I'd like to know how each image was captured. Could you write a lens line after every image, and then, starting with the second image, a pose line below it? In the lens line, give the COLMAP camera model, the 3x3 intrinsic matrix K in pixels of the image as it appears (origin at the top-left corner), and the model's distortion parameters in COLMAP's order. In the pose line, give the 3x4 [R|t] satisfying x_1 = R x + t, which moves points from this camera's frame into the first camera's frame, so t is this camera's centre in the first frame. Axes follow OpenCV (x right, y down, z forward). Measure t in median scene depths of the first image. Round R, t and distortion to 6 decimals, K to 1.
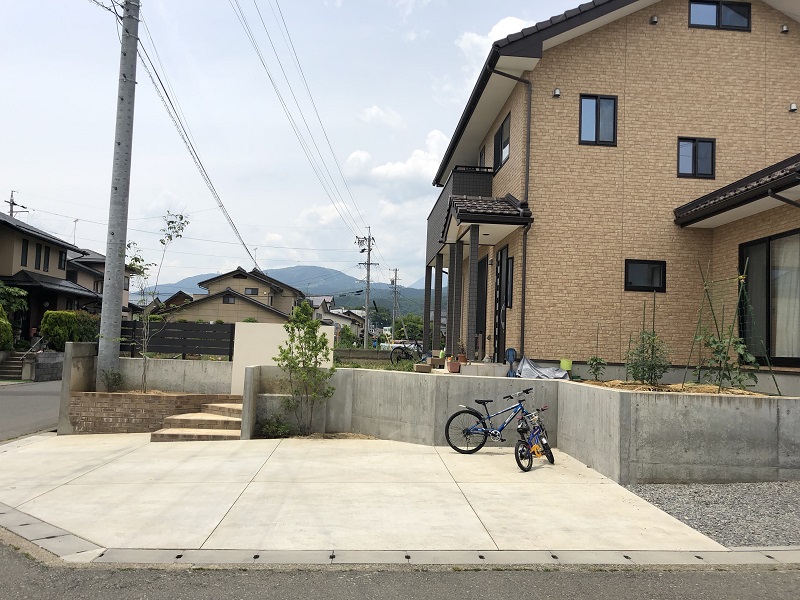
lens RADIAL K [[654.5, 0, 400.0], [0, 654.5, 300.0], [0, 0, 1]] dist [0.045670, -0.055153]
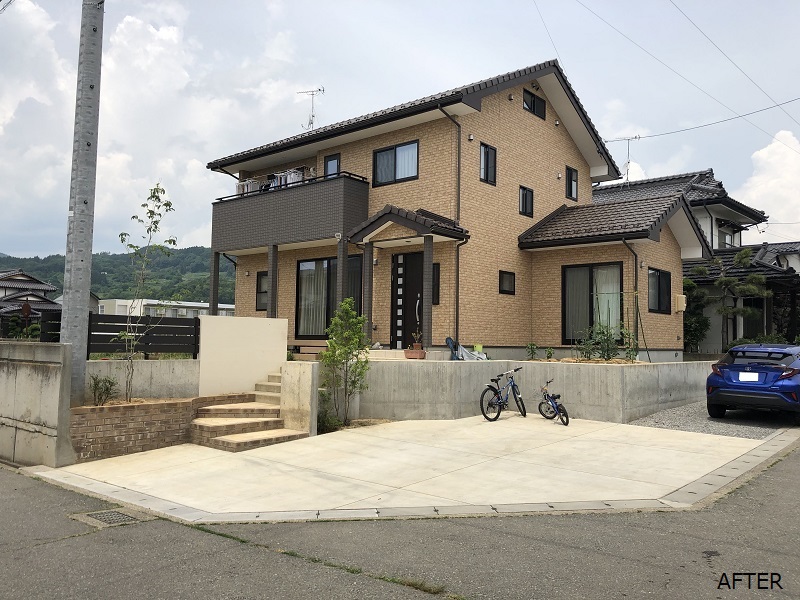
lens RADIAL K [[654.5, 0, 400.0], [0, 654.5, 300.0], [0, 0, 1]] dist [0.045670, -0.055153]
pose [[0.693933, 0.015979, 0.719862, -0.791698], [-0.039747, 0.999079, 0.016139, -0.013921], [-0.718941, -0.039811, 0.693930, 0.203376]]
